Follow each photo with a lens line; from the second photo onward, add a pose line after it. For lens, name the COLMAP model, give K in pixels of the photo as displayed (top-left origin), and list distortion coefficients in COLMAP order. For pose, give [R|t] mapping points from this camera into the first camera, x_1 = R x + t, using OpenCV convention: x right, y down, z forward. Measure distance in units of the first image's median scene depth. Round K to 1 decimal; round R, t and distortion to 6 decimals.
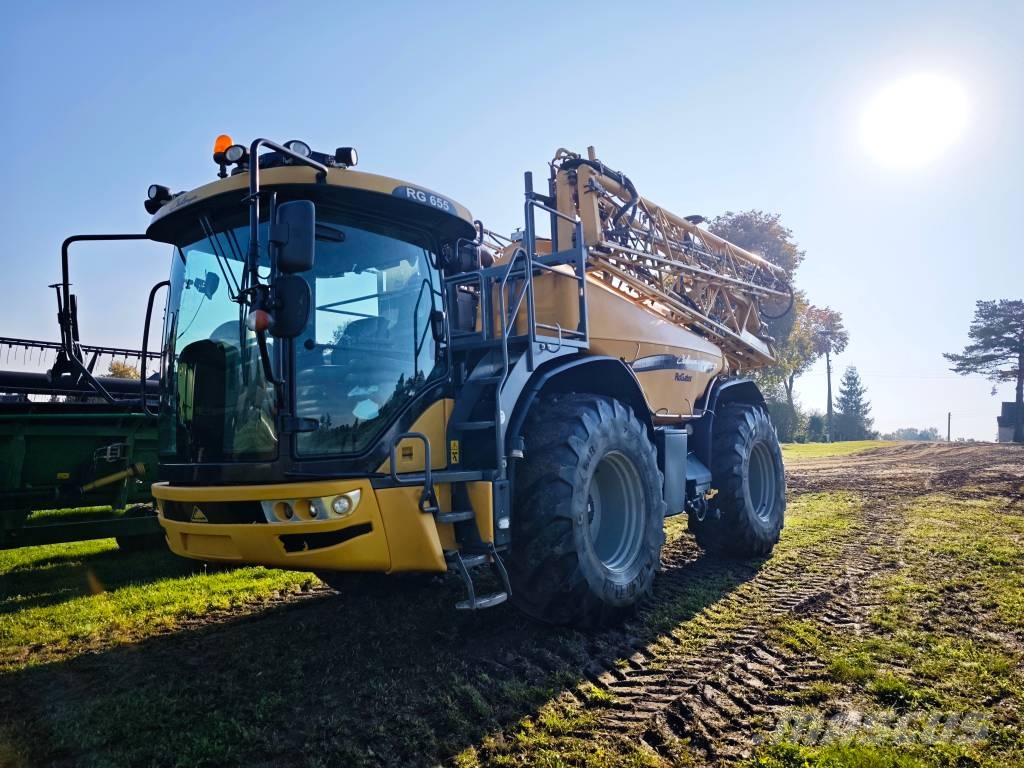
lens RADIAL K [[722.3, 0, 510.8], [0, 722.3, 380.1], [0, 0, 1]] dist [0.000948, -0.002976]
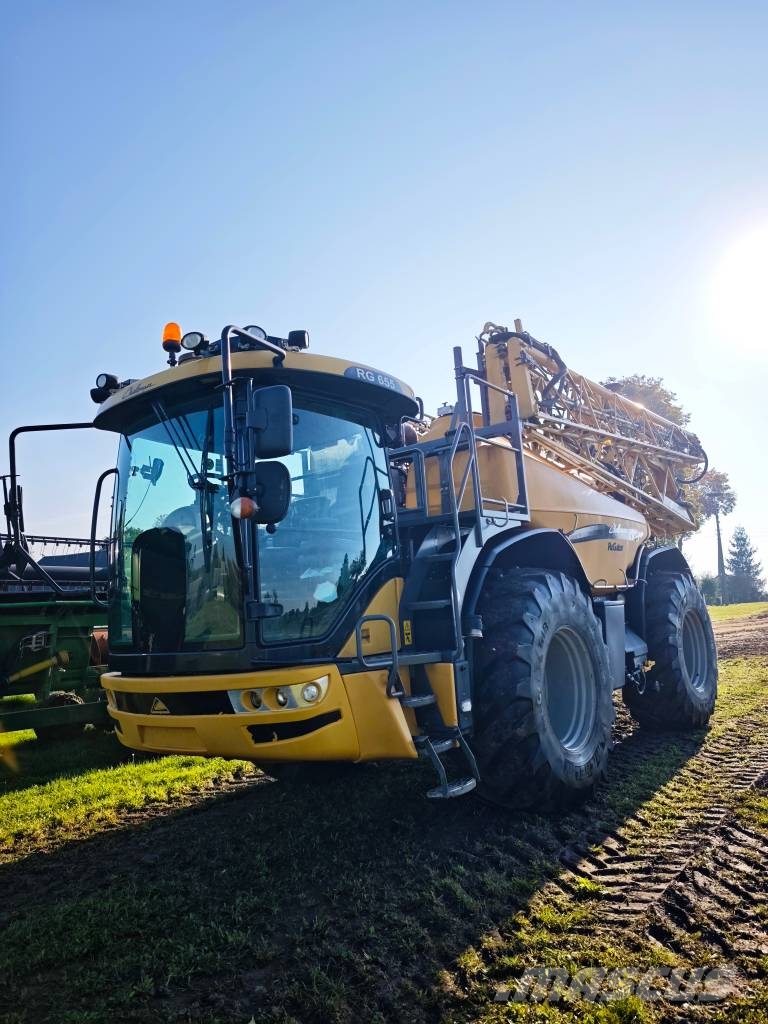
lens RADIAL K [[725.7, 0, 378.2], [0, 725.7, 511.5], [0, 0, 1]] dist [-0.019328, 0.021782]
pose [[0.999313, -0.033710, -0.015390, -0.097372], [0.032799, 0.997890, -0.056030, -0.010254], [0.017246, 0.055487, 0.998310, 0.011983]]
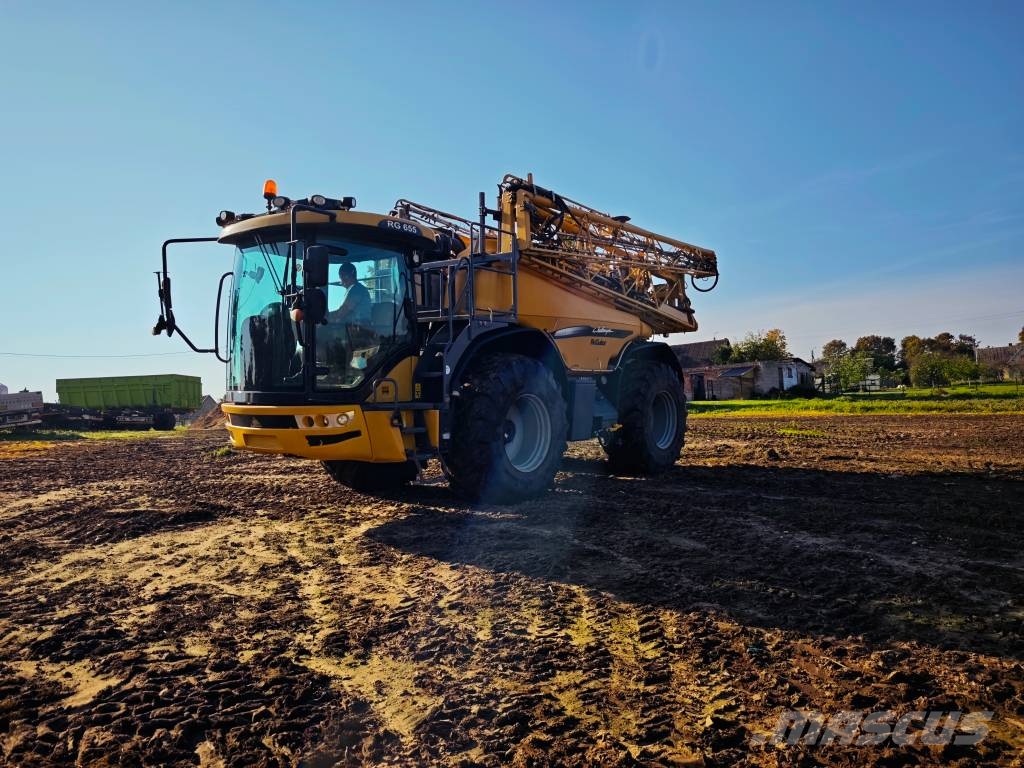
lens RADIAL K [[717.3, 0, 514.9], [0, 717.3, 398.5], [0, 0, 1]] dist [0.049780, 0.000258]
pose [[0.999100, 0.039078, -0.016509, 0.157087], [-0.037002, 0.993091, 0.111357, -0.063382], [0.020747, -0.110646, 0.993643, -0.533207]]
